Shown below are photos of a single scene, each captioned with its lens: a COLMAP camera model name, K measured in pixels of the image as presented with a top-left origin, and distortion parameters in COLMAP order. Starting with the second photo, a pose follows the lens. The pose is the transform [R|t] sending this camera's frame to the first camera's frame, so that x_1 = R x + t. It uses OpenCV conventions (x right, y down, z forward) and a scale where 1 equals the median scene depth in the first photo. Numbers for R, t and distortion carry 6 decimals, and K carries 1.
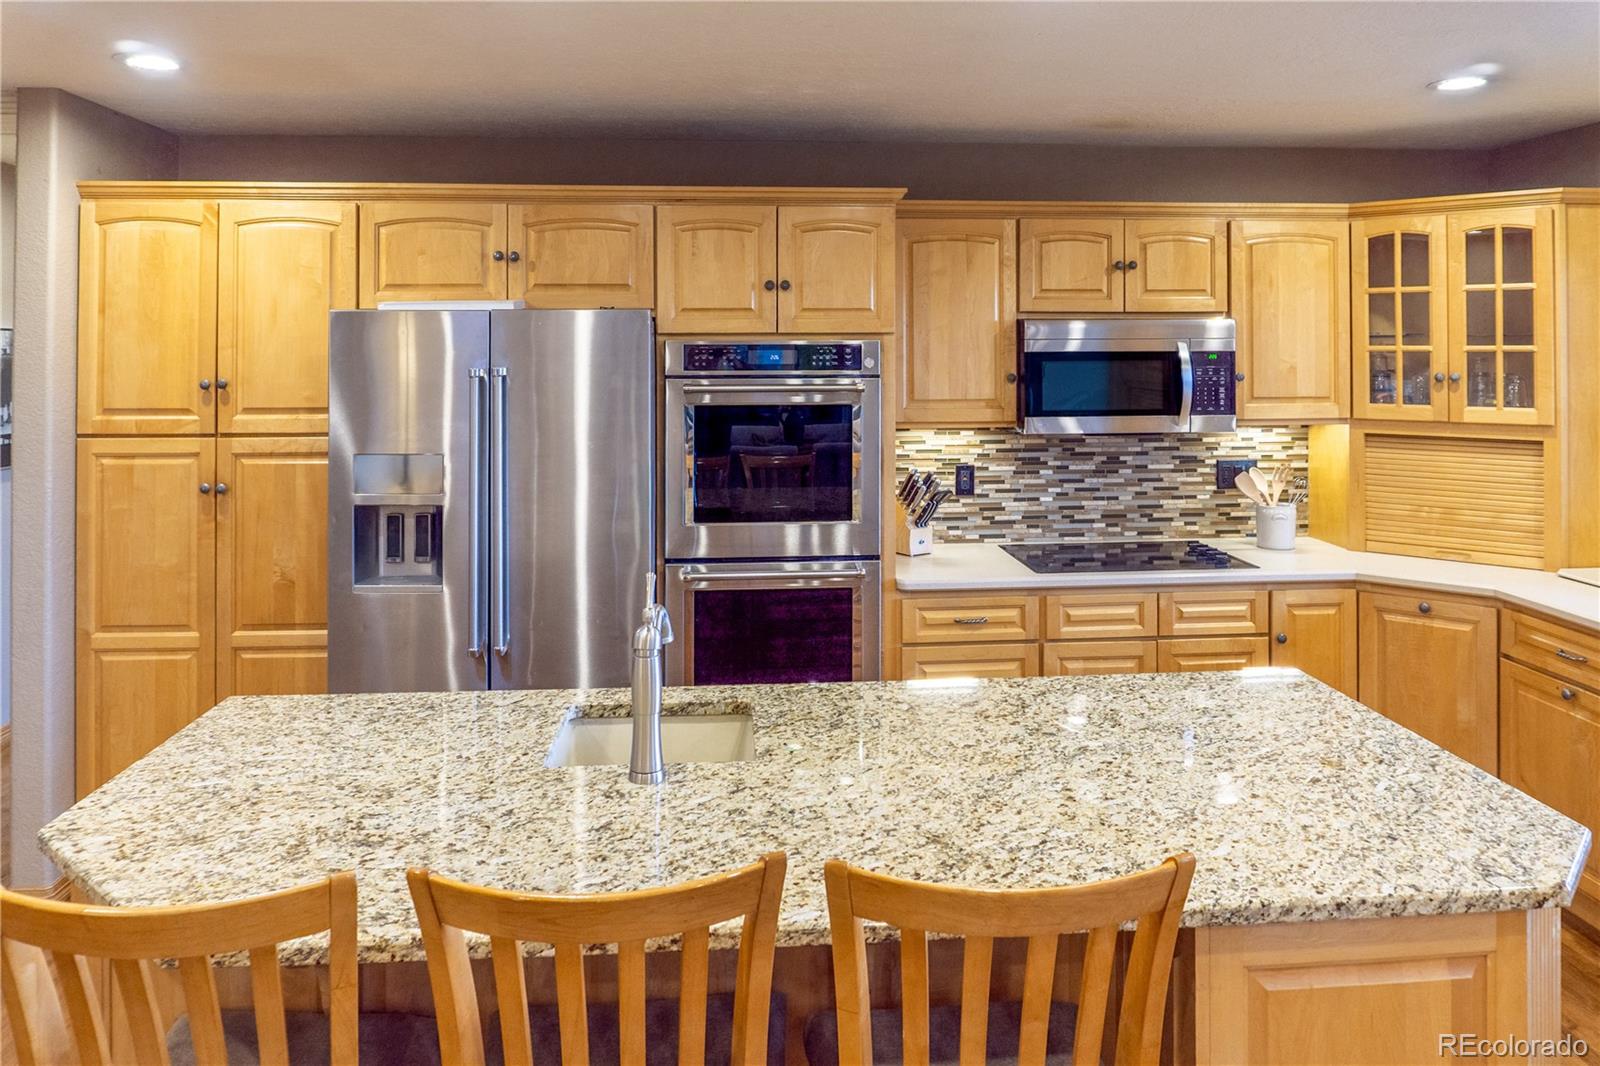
lens RADIAL K [[1142.0, 0, 802.1], [0, 1142.0, 346.0], [0, 0, 1]] dist [-0.000661, -0.005052]
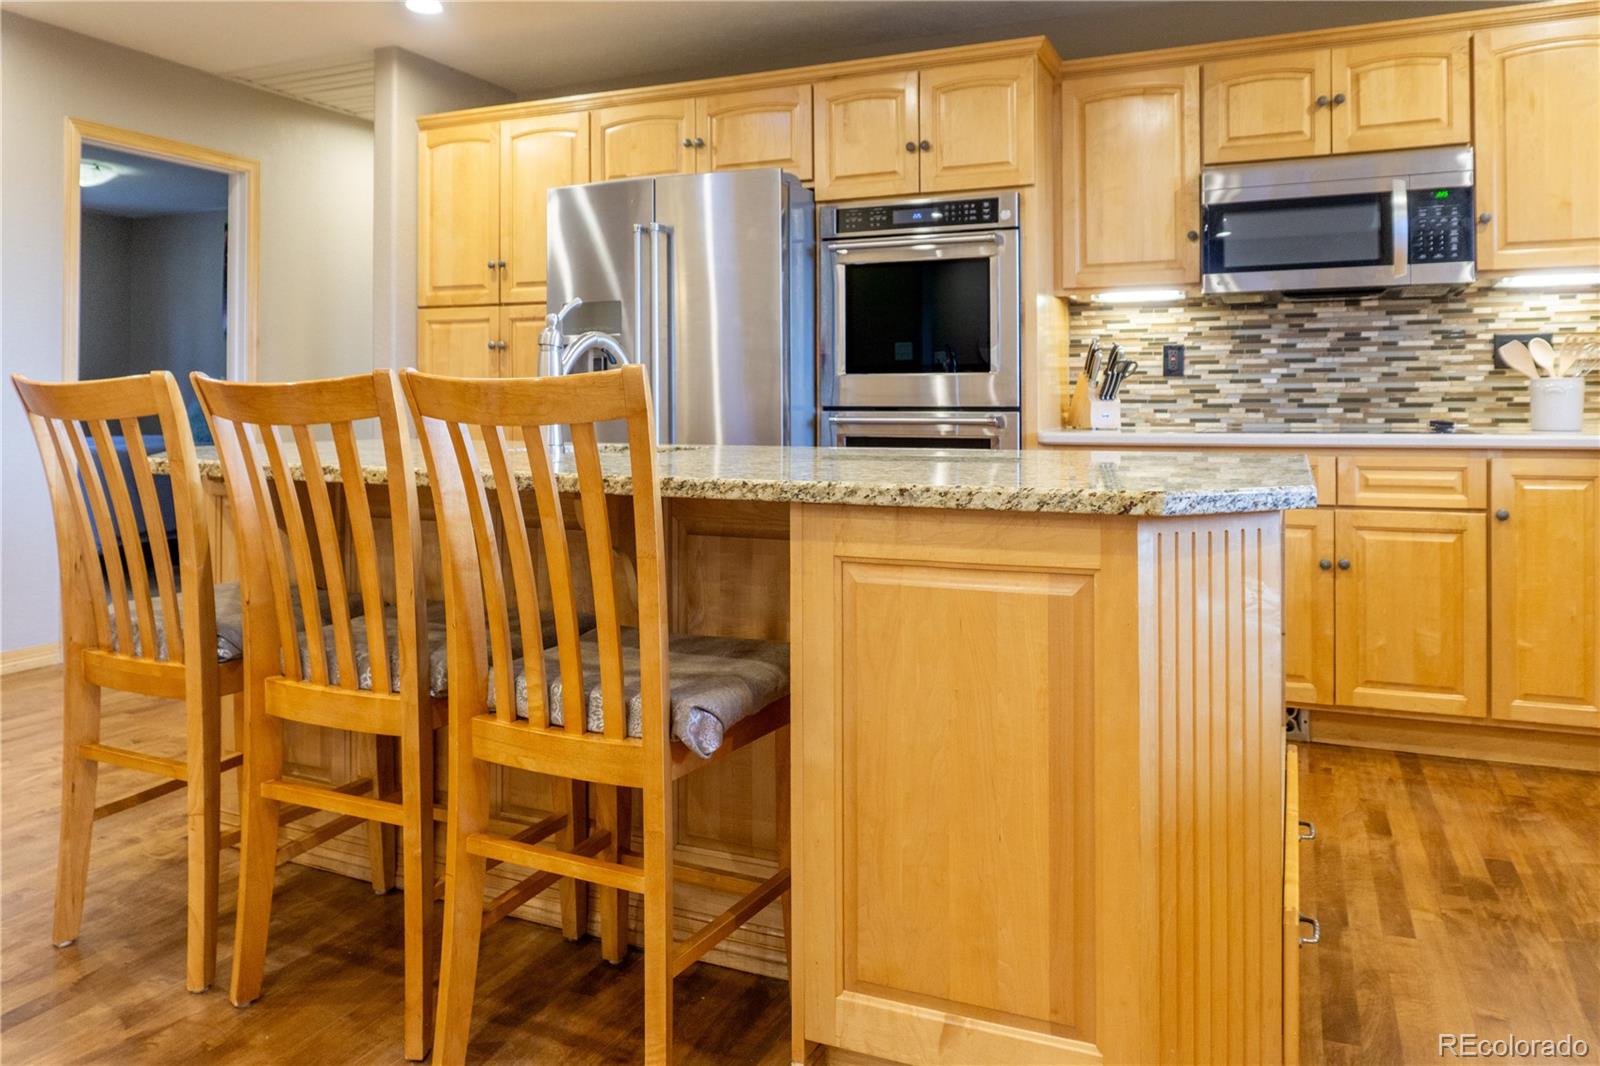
lens RADIAL K [[1130.5, 0, 798.2], [0, 1130.5, 401.6], [0, 0, 1]] dist [0.005374, -0.005181]
pose [[0.880494, 0.001340, -0.474056, 0.333157], [0.000252, 0.999995, 0.003293, 0.158203], [0.474057, -0.003019, 0.880489, 0.032111]]
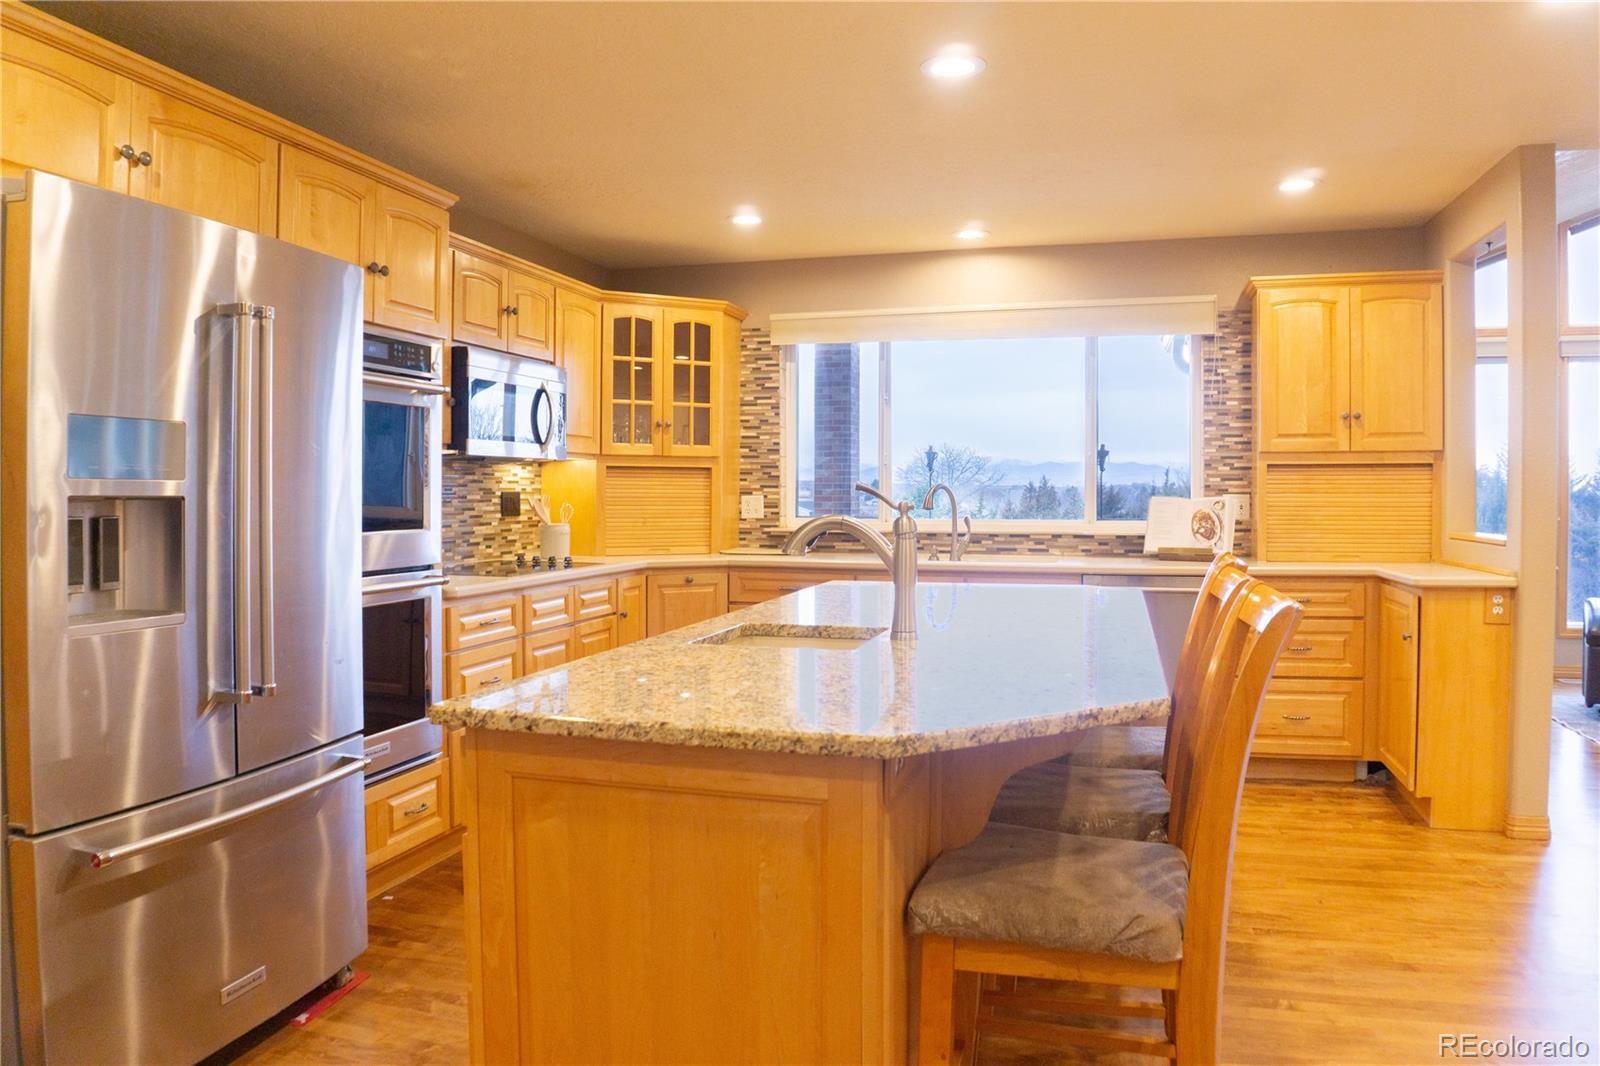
lens RADIAL K [[1138.3, 0, 799.3], [0, 1138.3, 509.1], [0, 0, 1]] dist [-0.001668, -0.001115]
pose [[0.349404, -0.008776, 0.936931, -0.671960], [-0.003655, 0.999936, 0.010729, 0.112499], [-0.936965, -0.007173, 0.349350, 0.332979]]
